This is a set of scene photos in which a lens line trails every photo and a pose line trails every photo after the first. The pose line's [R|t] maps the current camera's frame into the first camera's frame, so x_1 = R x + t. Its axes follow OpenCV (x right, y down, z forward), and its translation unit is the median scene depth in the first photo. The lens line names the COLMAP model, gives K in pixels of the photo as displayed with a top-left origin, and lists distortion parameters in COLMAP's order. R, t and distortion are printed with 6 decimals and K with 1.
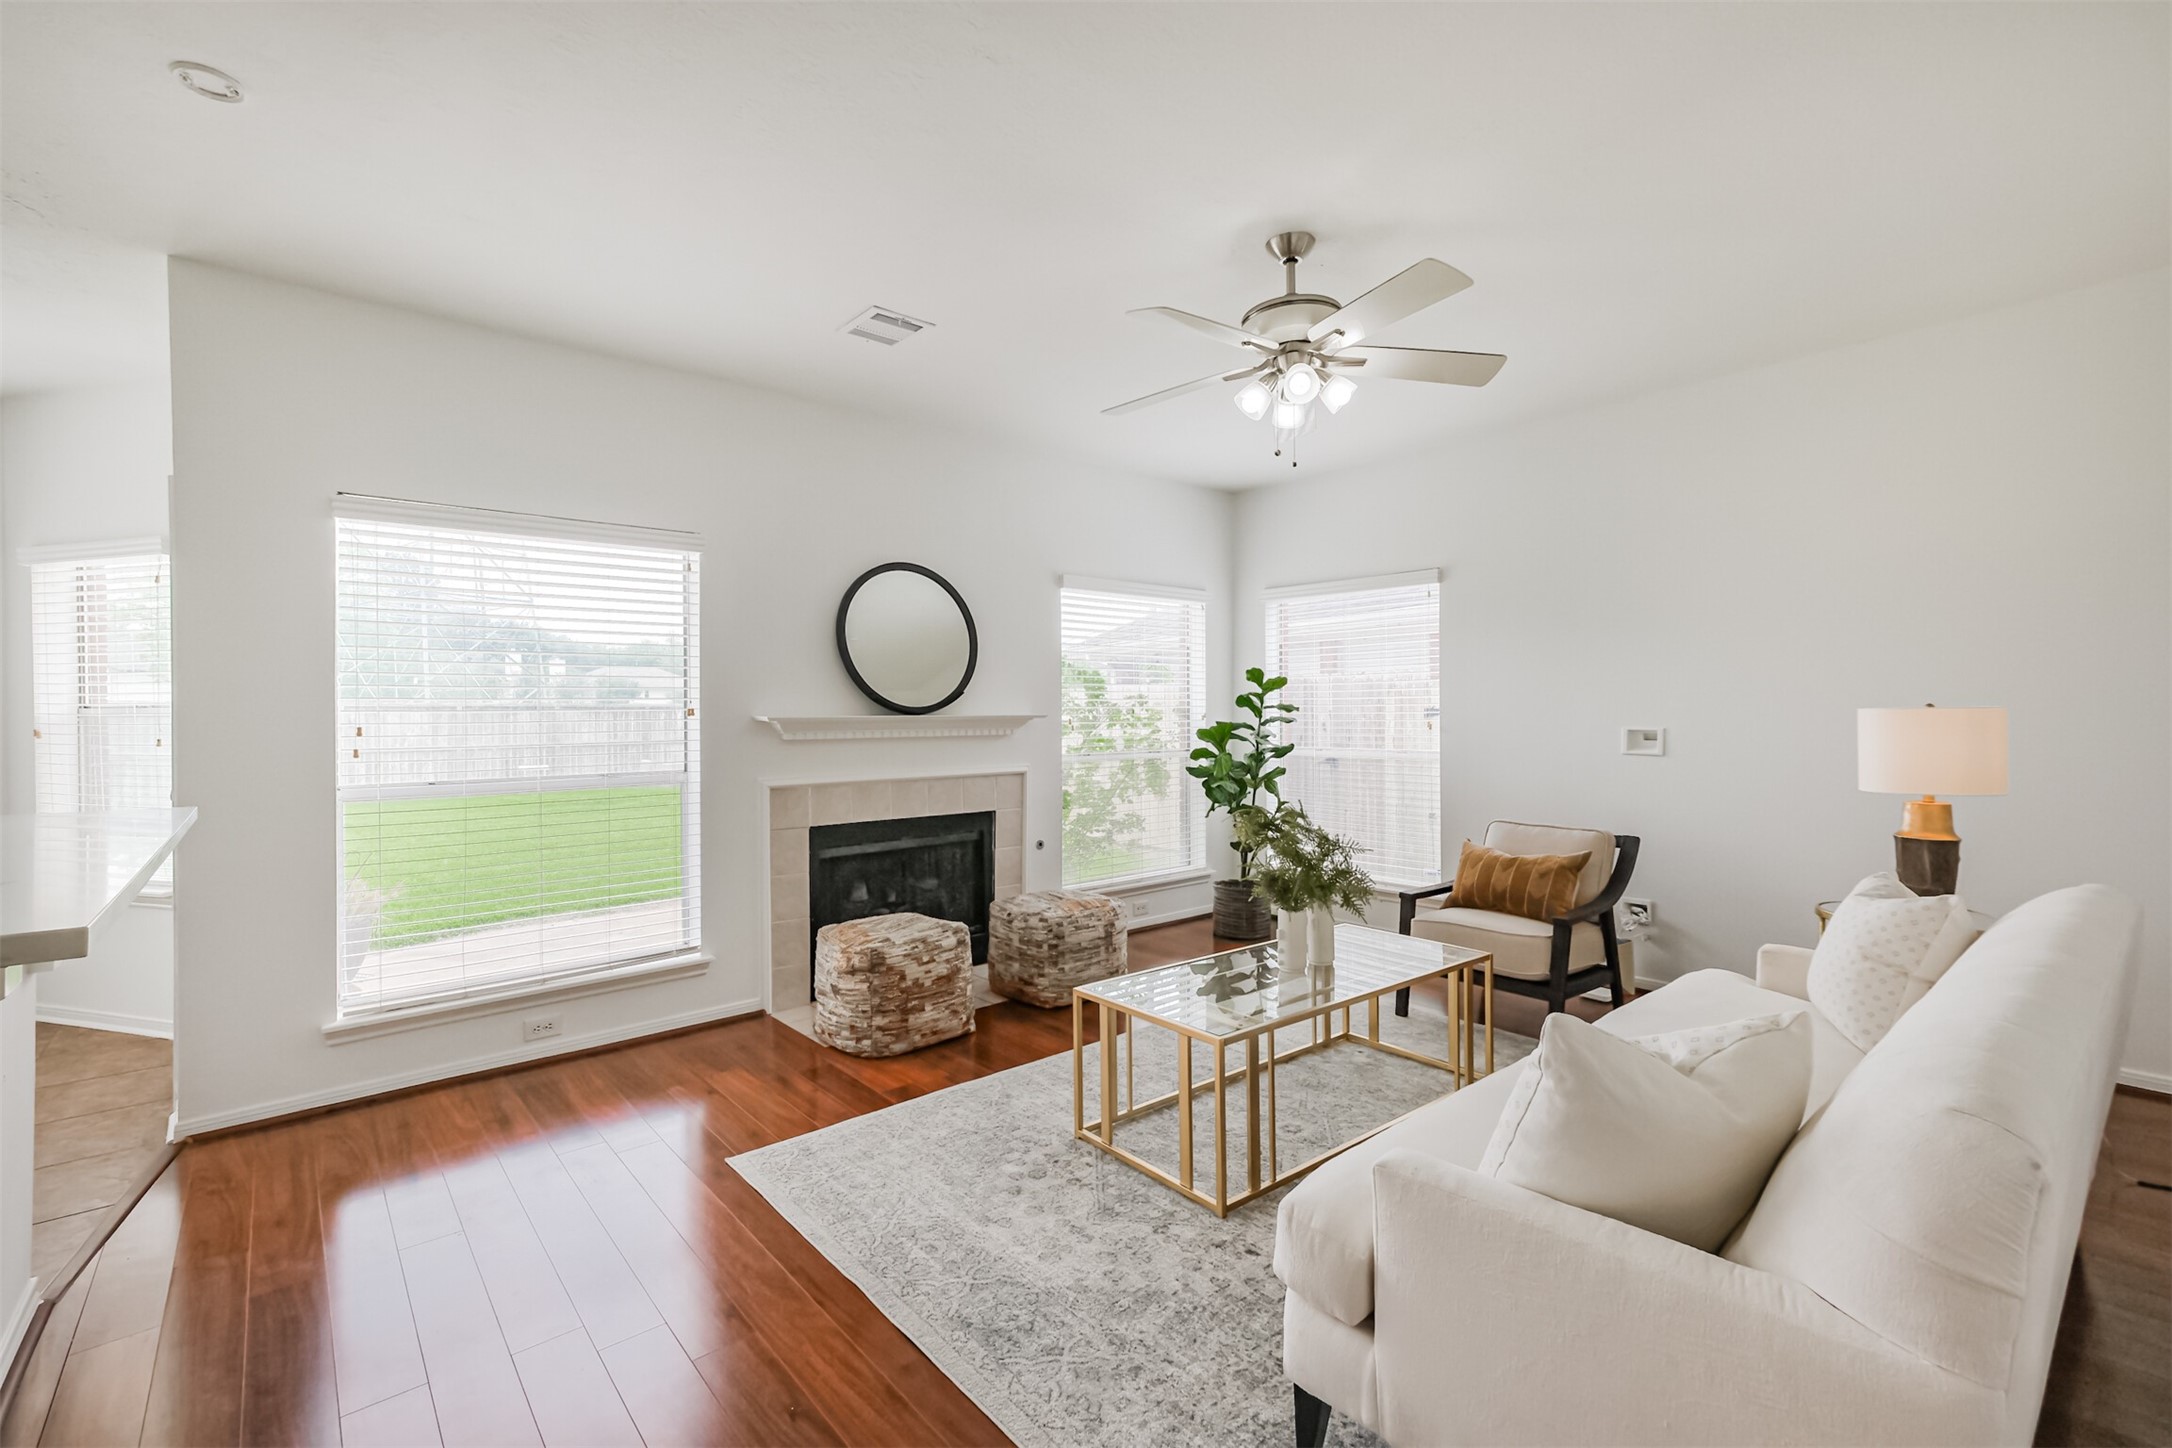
lens RADIAL K [[942.0, 0, 1085.3], [0, 942.0, 717.1], [0, 0, 1]] dist [0.018656, -0.000280]
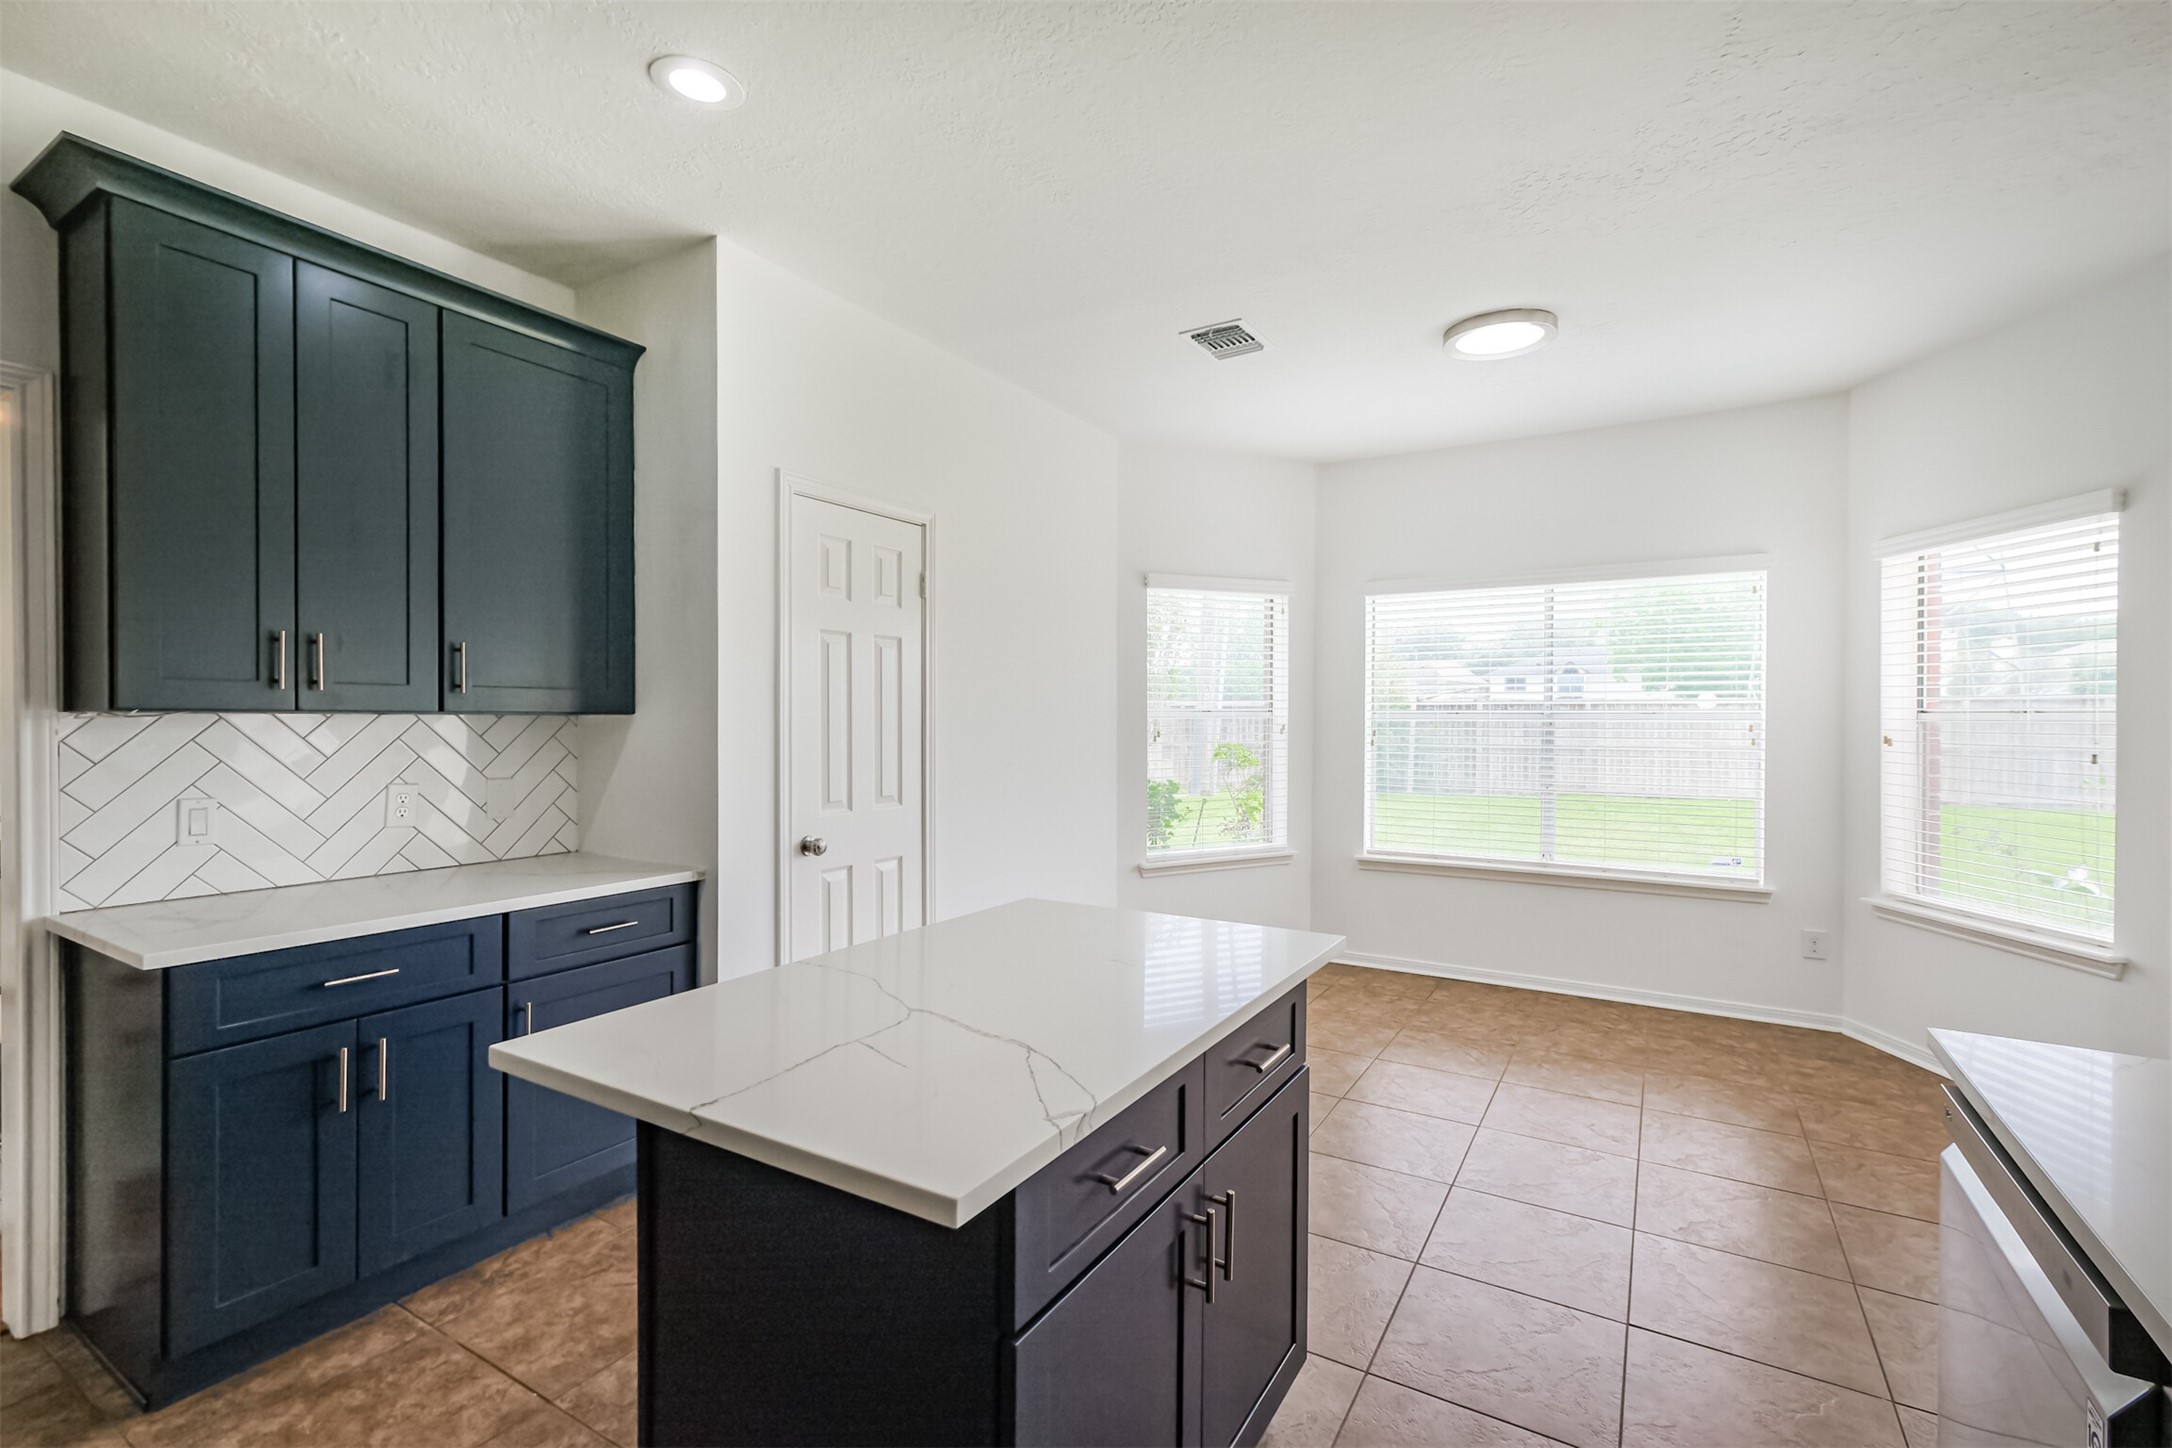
lens RADIAL K [[951.4, 0, 1086.0], [0, 951.4, 724.0], [0, 0, 1]] dist [-0.000718, -0.000095]
pose [[0.307314, 0.013104, -0.951518, -0.463503], [0.000978, 0.999900, 0.014087, -0.012793], [0.951608, -0.005260, 0.307271, -0.007955]]
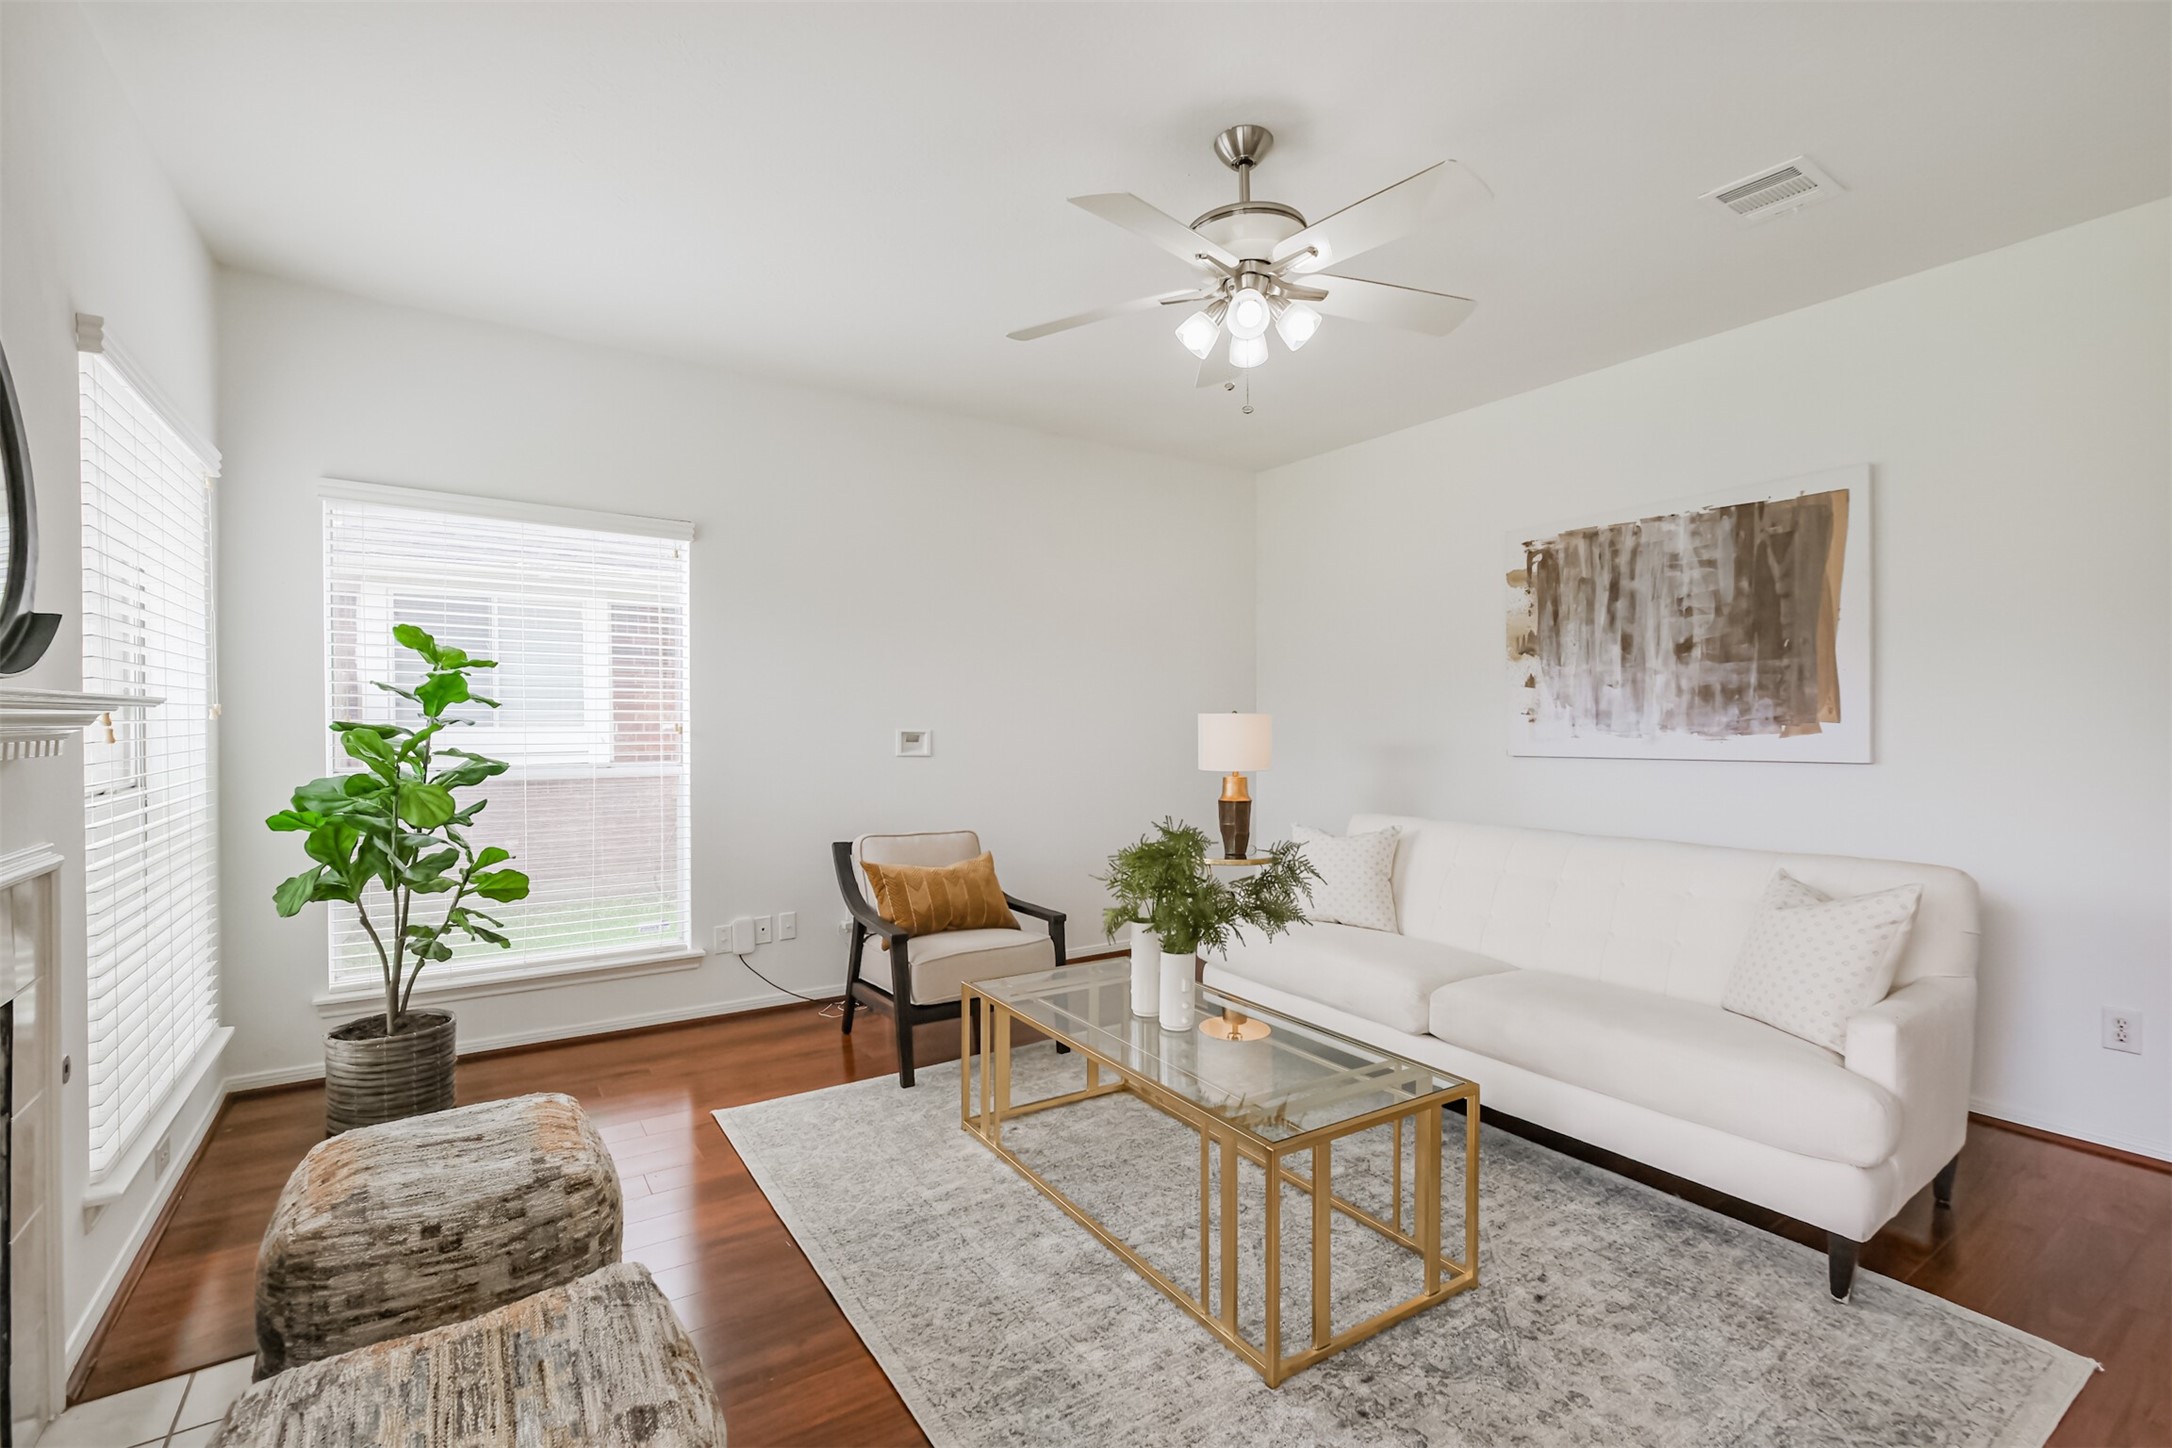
lens RADIAL K [[963.5, 0, 1090.0], [0, 963.5, 731.2], [0, 0, 1]] dist [-0.000143, -0.000152]
pose [[0.111324, -0.003702, 0.993777, -0.439992], [-0.001776, 0.999991, 0.003924, 0.008795], [-0.993783, -0.002202, 0.111317, 0.713810]]
